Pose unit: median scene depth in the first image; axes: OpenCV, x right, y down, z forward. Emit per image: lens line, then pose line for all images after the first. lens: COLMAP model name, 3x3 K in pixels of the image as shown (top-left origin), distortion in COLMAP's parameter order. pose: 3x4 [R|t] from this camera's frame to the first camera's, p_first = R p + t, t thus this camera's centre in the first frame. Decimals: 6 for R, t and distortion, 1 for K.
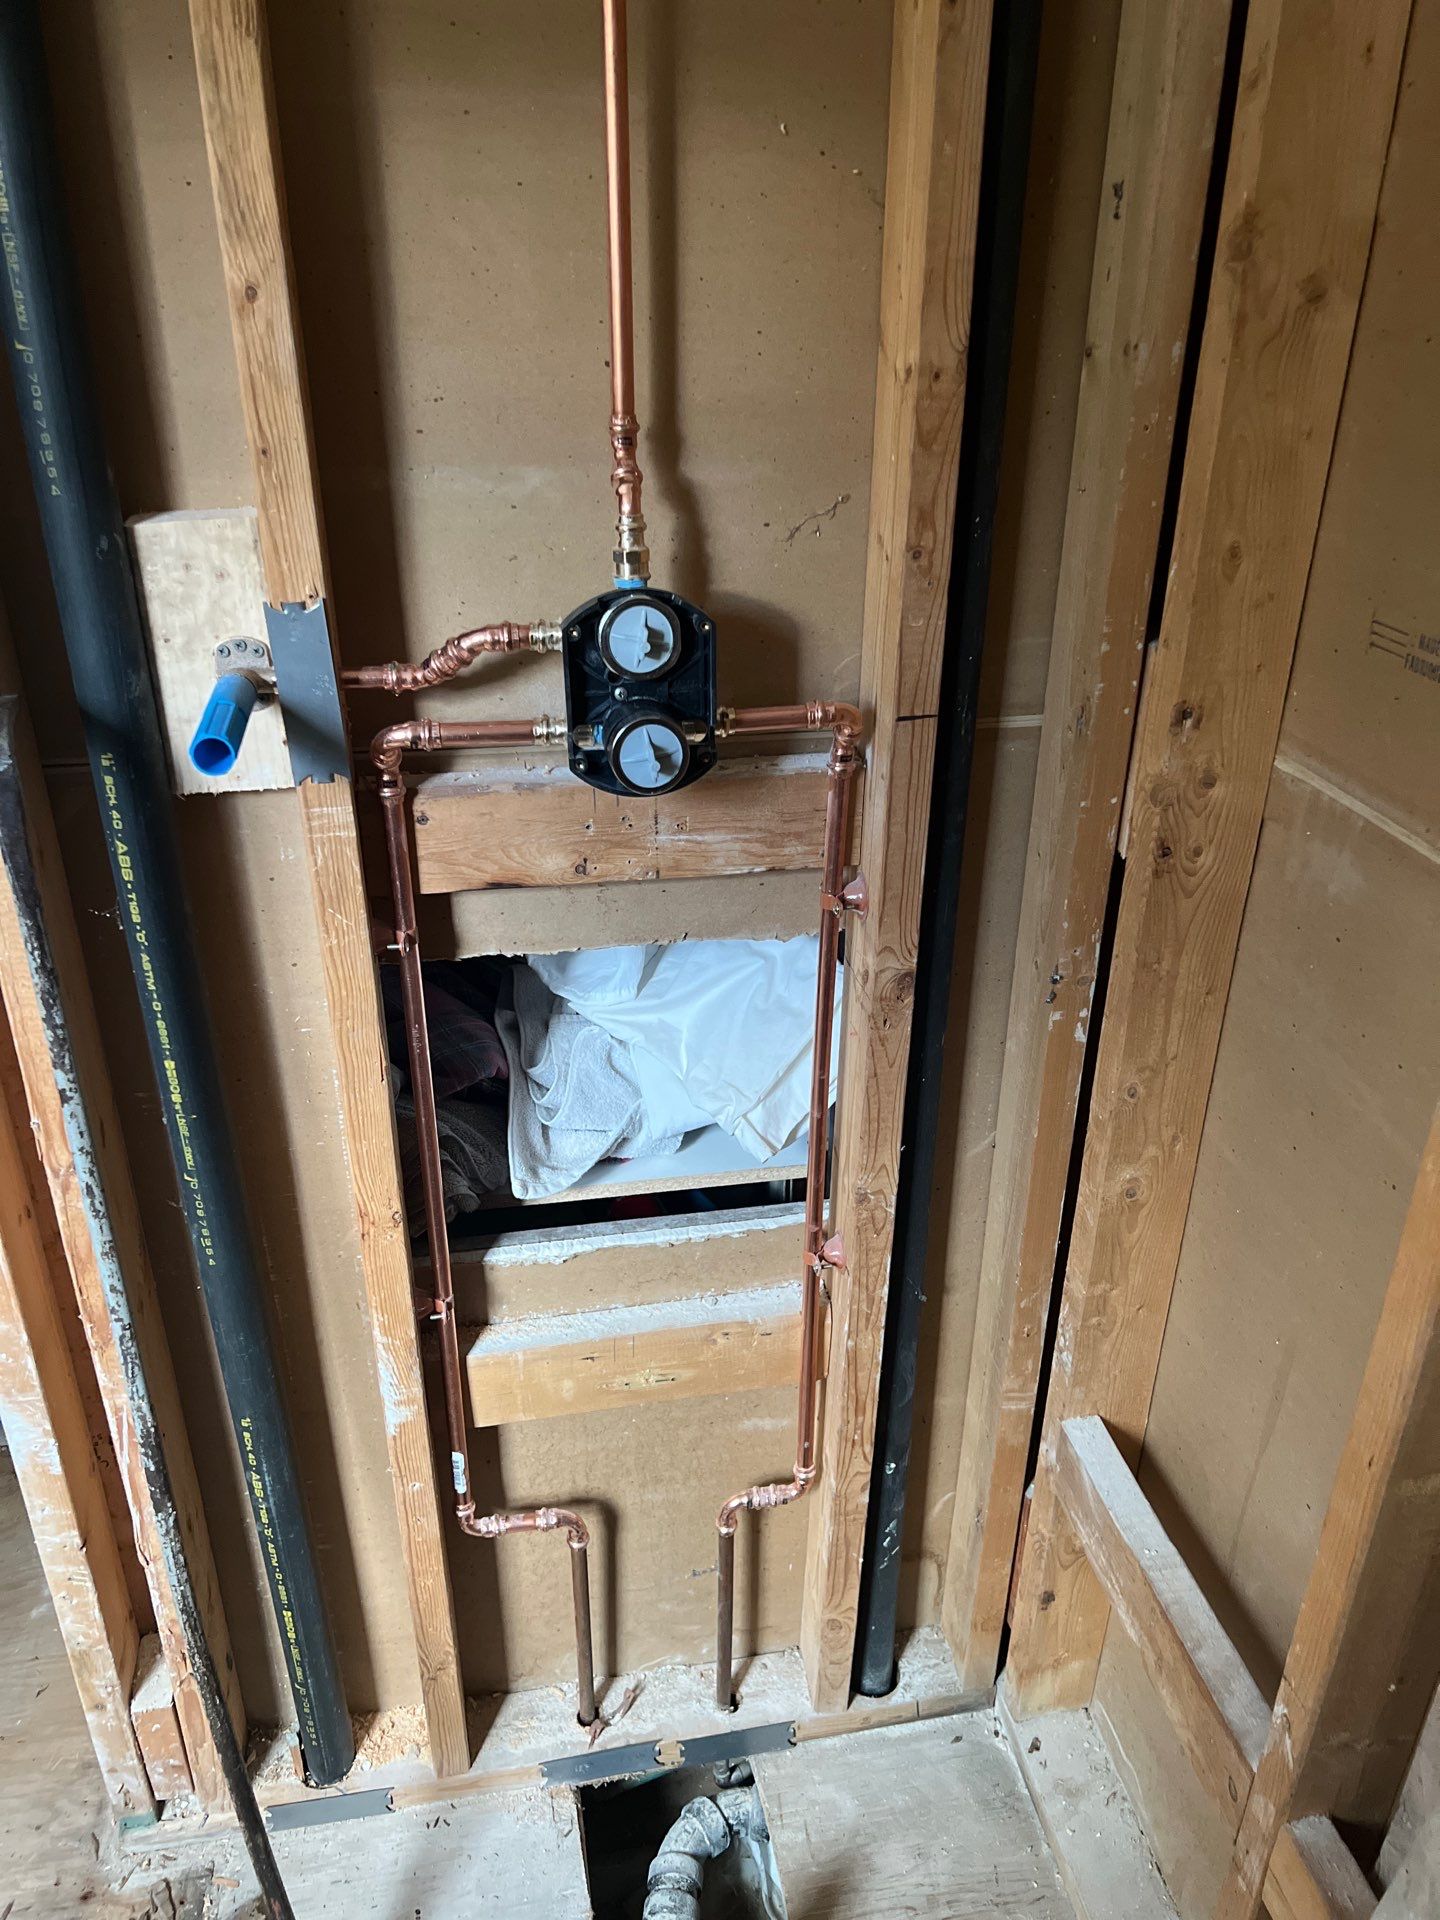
lens RADIAL K [[1444.8, 0, 714.5], [0, 1444.8, 975.9], [0, 0, 1]] dist [0.052969, -0.066914]
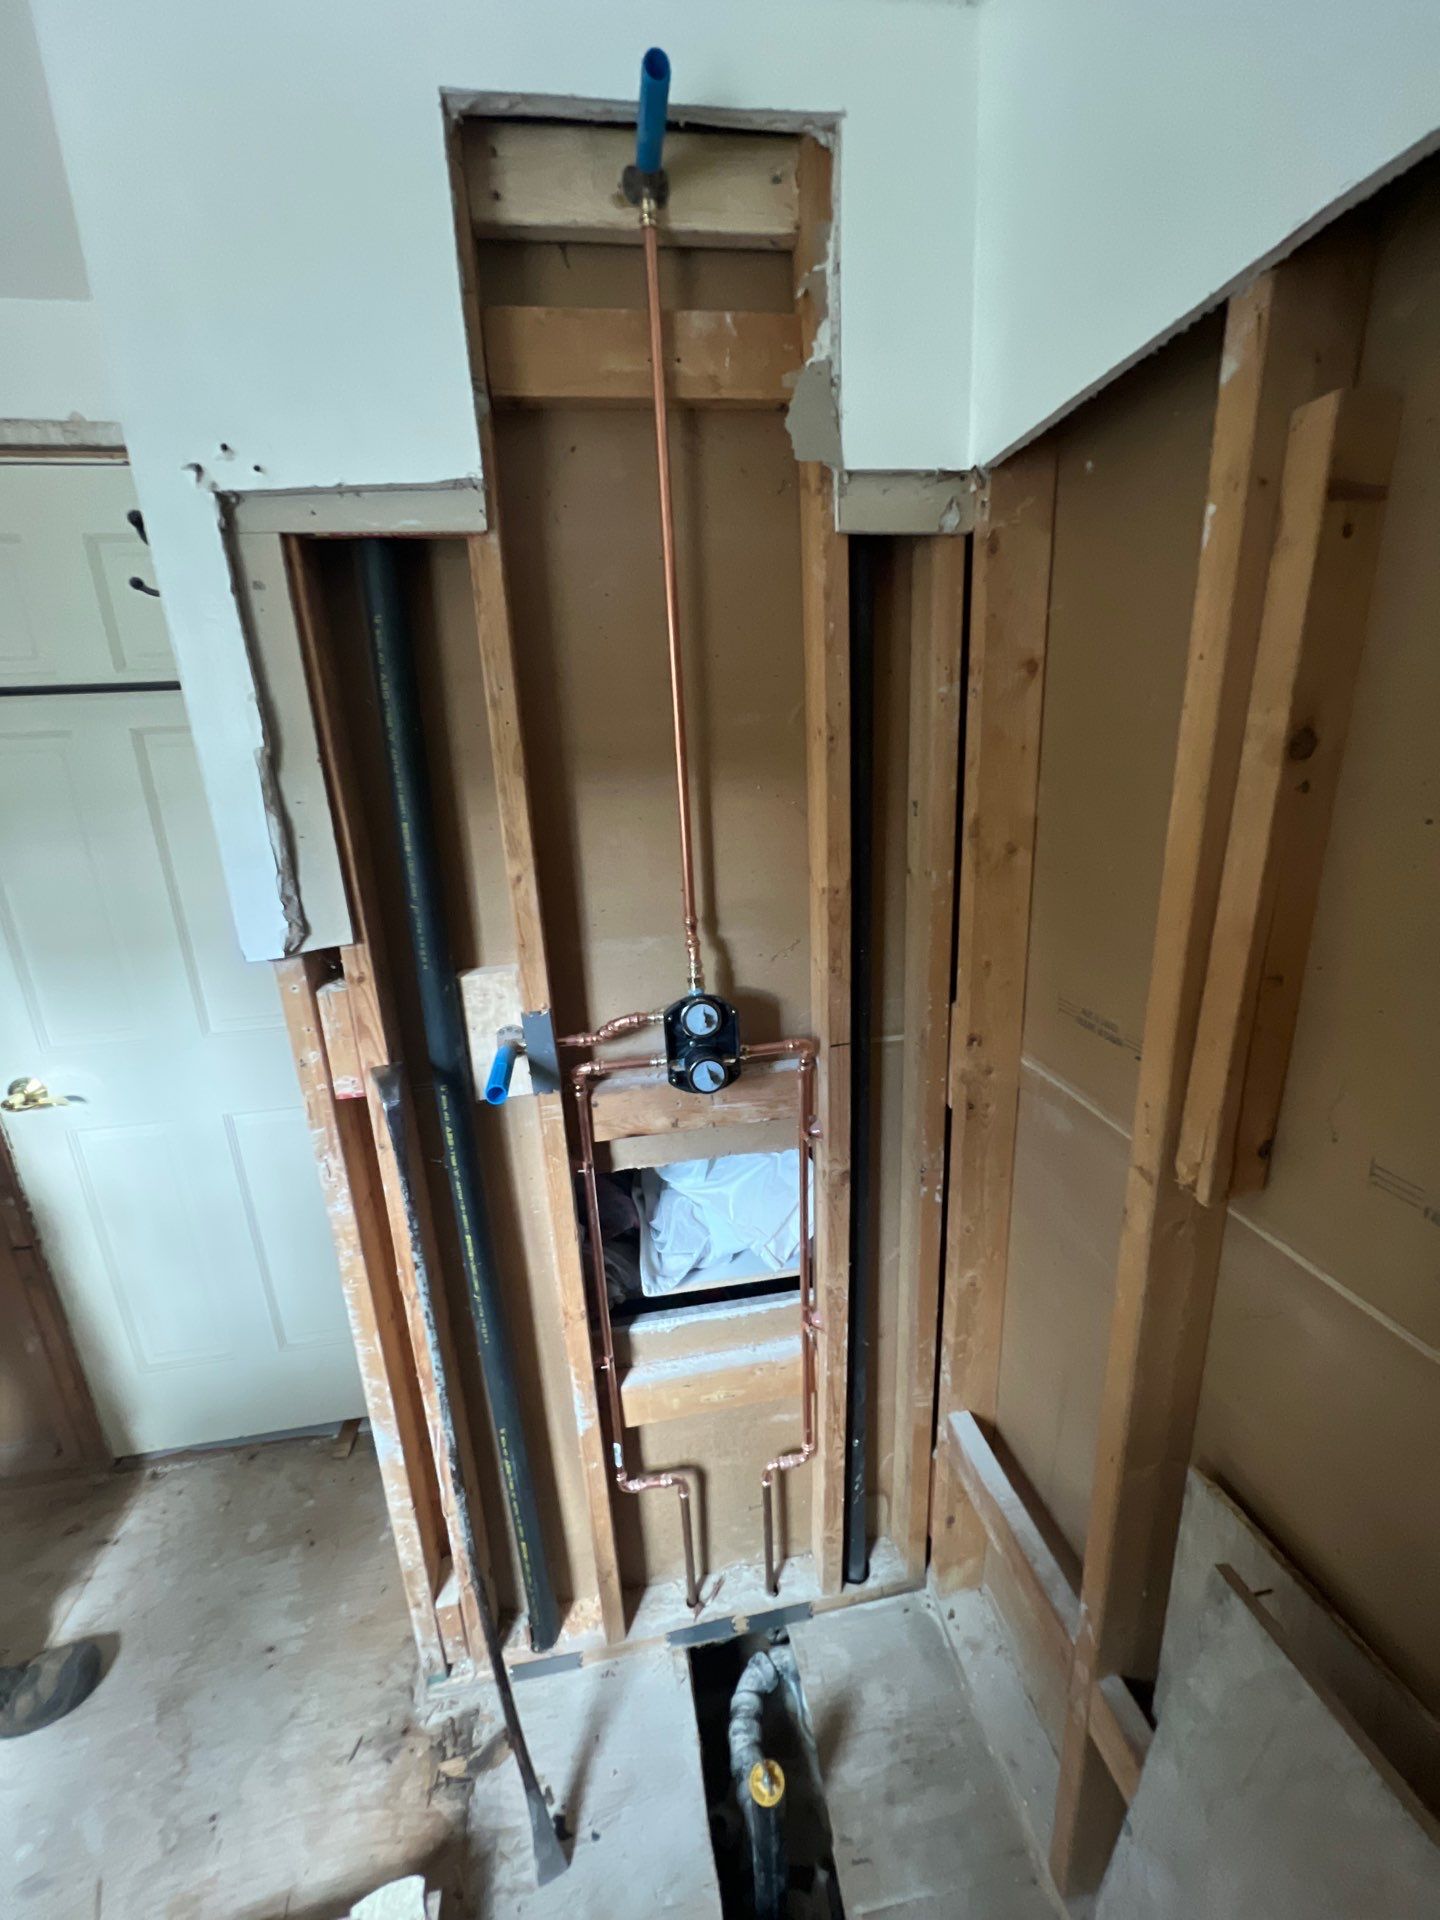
lens RADIAL K [[765.7, 0, 721.8], [0, 765.7, 961.4], [0, 0, 1]] dist [-0.000577, -0.000329]
pose [[0.998708, -0.044580, -0.024404, 0.005398], [0.038896, 0.979521, -0.197551, -0.069519], [0.032712, 0.196347, 0.979989, -0.054751]]
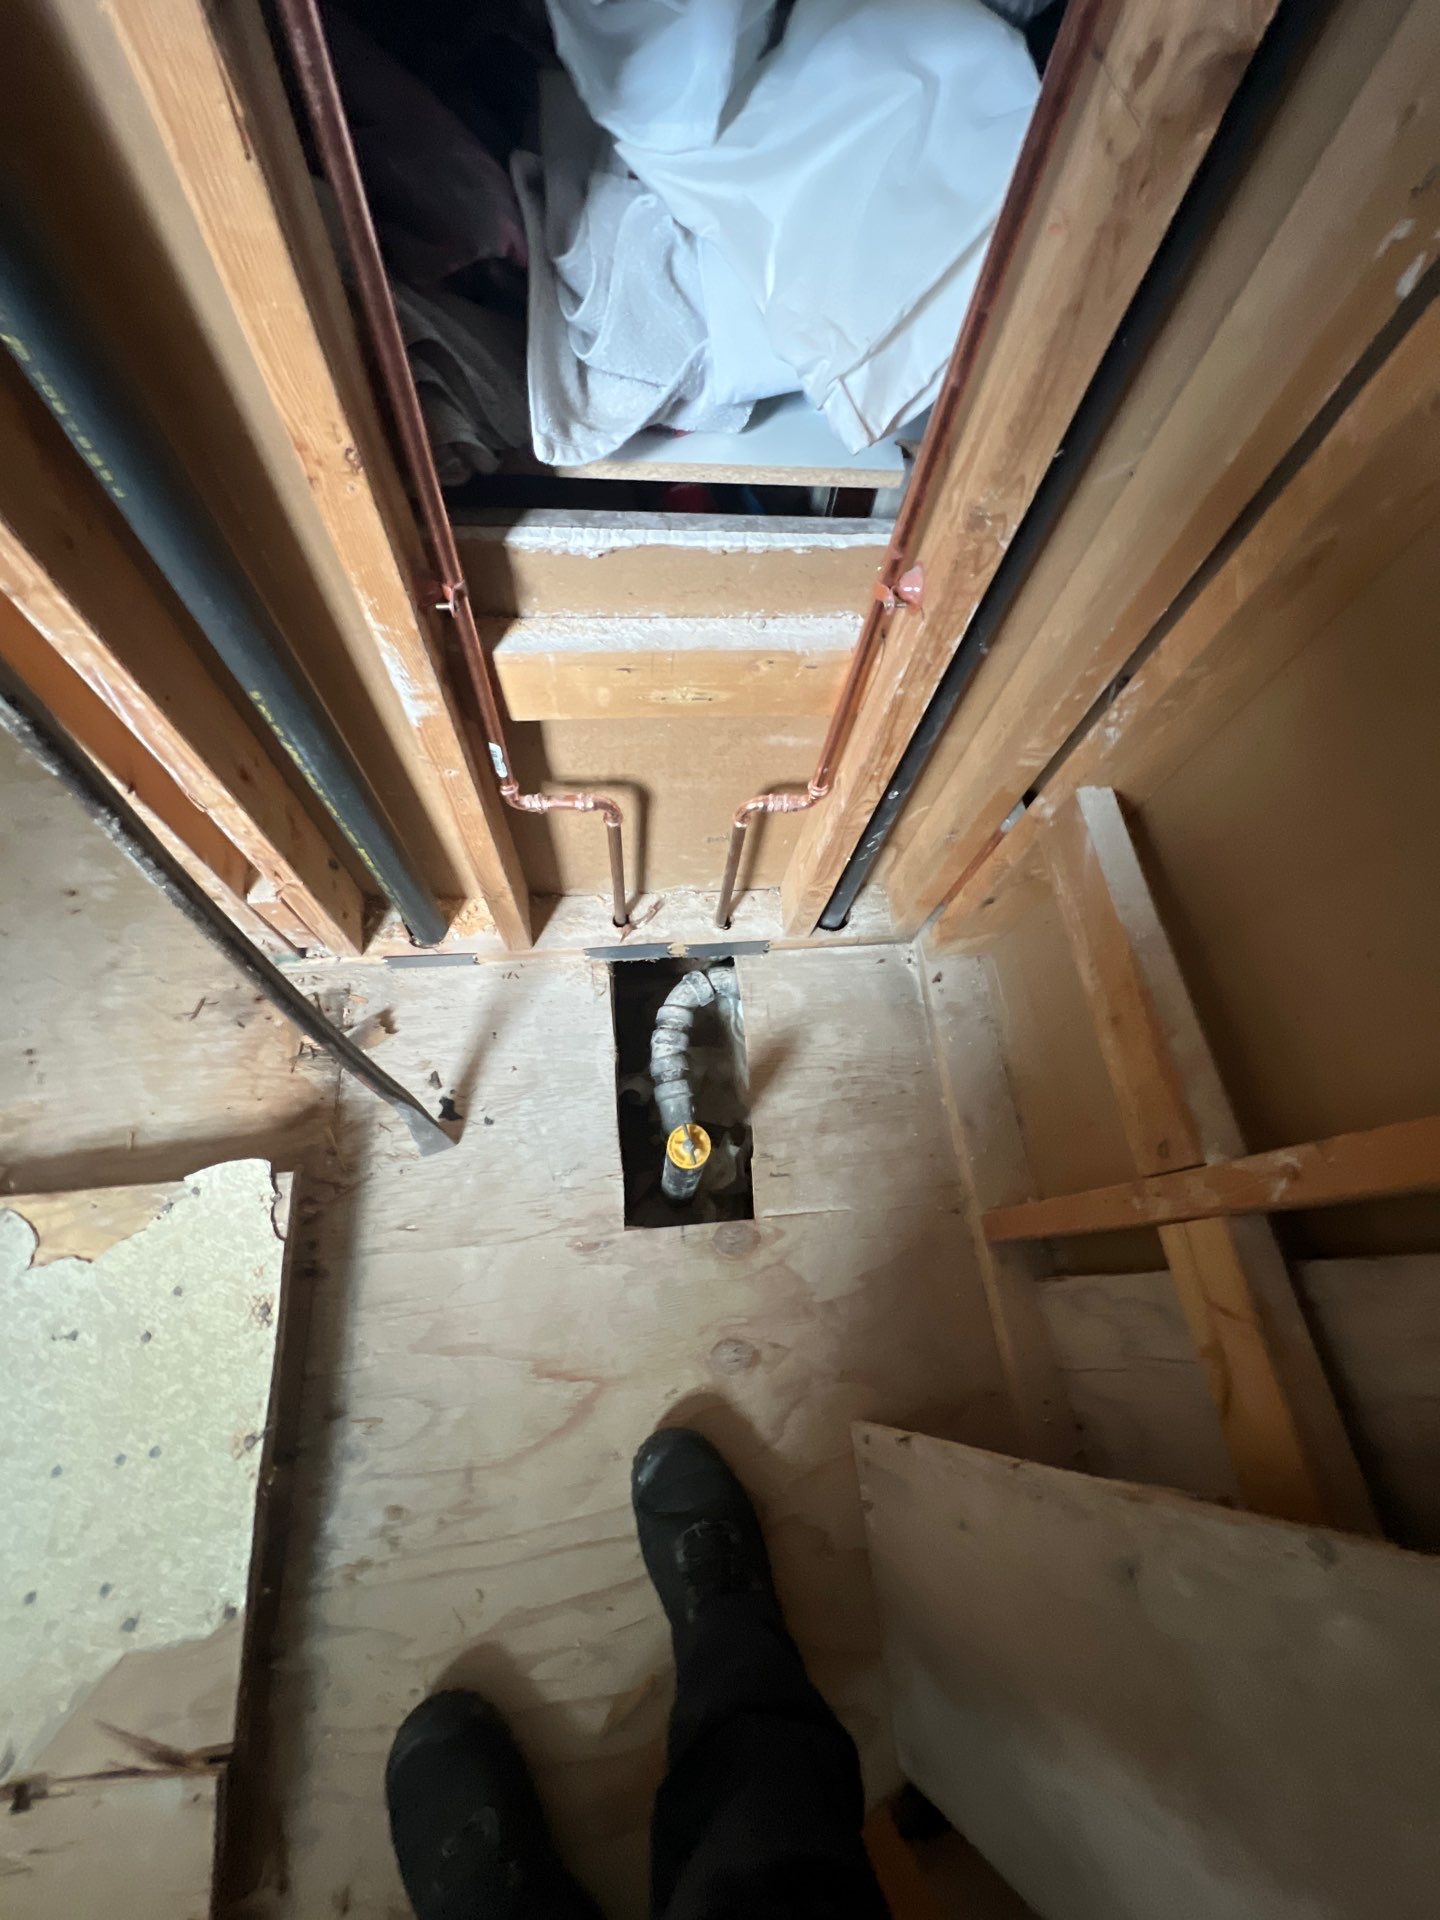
lens RADIAL K [[765.7, 0, 726.8], [0, 765.7, 946.2], [0, 0, 1]] dist [-0.000577, -0.000329]
pose [[0.992283, 0.114099, 0.048528, -0.023531], [-0.119781, 0.781024, 0.612906, 0.088157], [0.032030, -0.613989, 0.788664, 0.489745]]
